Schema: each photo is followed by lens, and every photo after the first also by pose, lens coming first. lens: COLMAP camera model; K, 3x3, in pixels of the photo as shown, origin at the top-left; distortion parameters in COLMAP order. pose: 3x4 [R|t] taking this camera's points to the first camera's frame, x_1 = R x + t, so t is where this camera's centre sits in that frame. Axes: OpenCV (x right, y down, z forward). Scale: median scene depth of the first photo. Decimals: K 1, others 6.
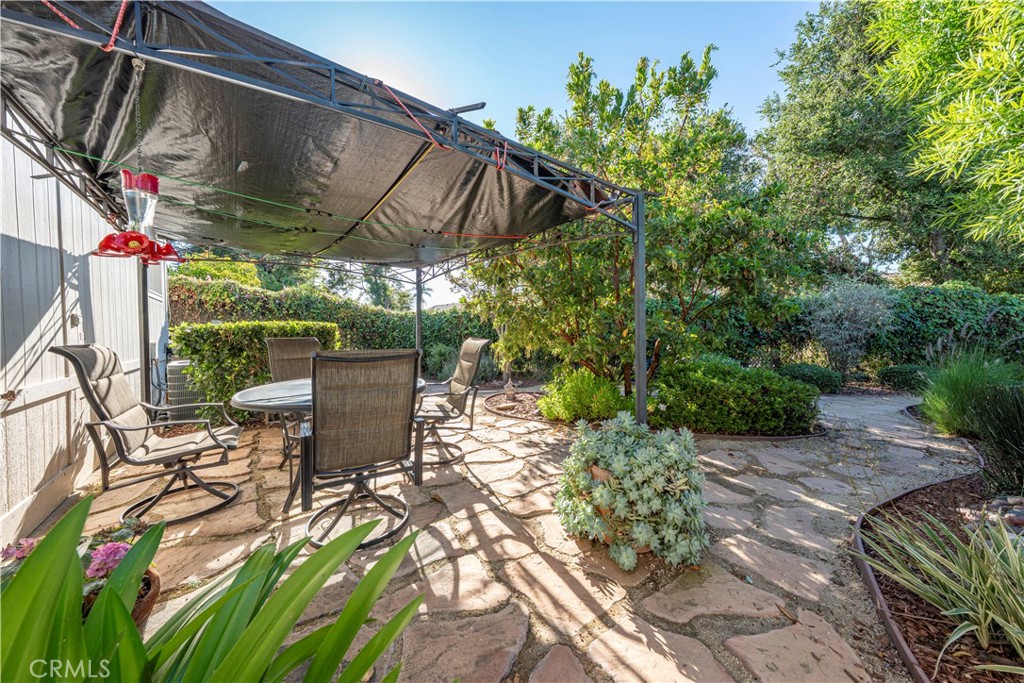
lens RADIAL K [[350.9, 0, 508.4], [0, 350.9, 340.3], [0, 0, 1]] dist [-0.000186, -0.000044]
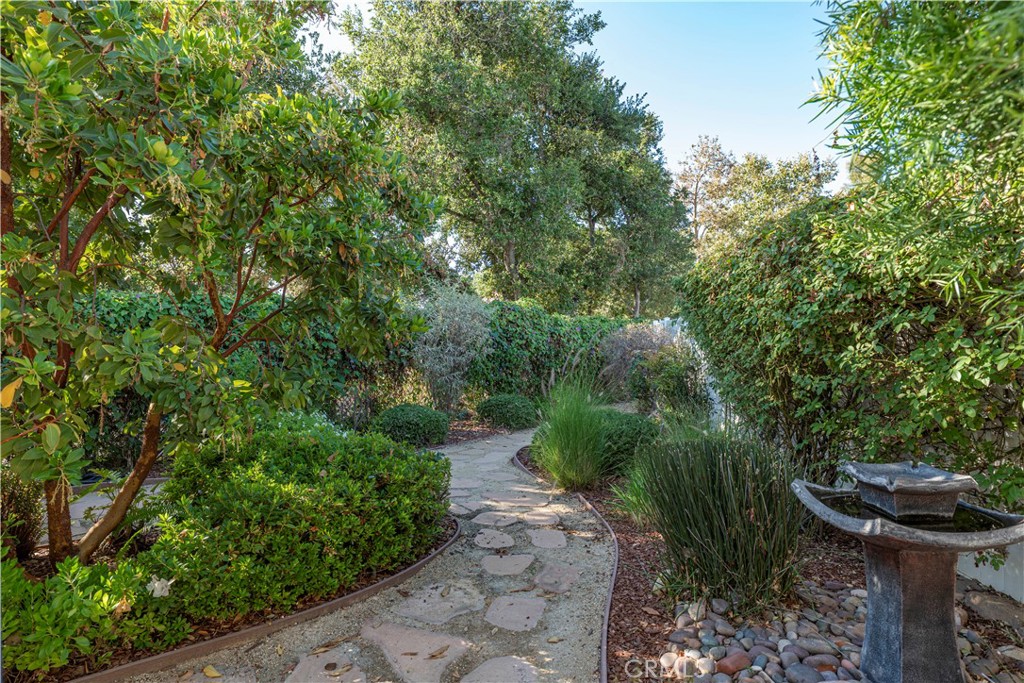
lens RADIAL K [[550.8, 0, 510.0], [0, 550.8, 344.8], [0, 0, 1]] dist [-0.006311, -0.000660]
pose [[0.601127, -0.002684, 0.799149, 0.118108], [0.033148, 0.999217, -0.021578, -0.020695], [-0.798465, 0.039461, 0.600746, 0.208252]]
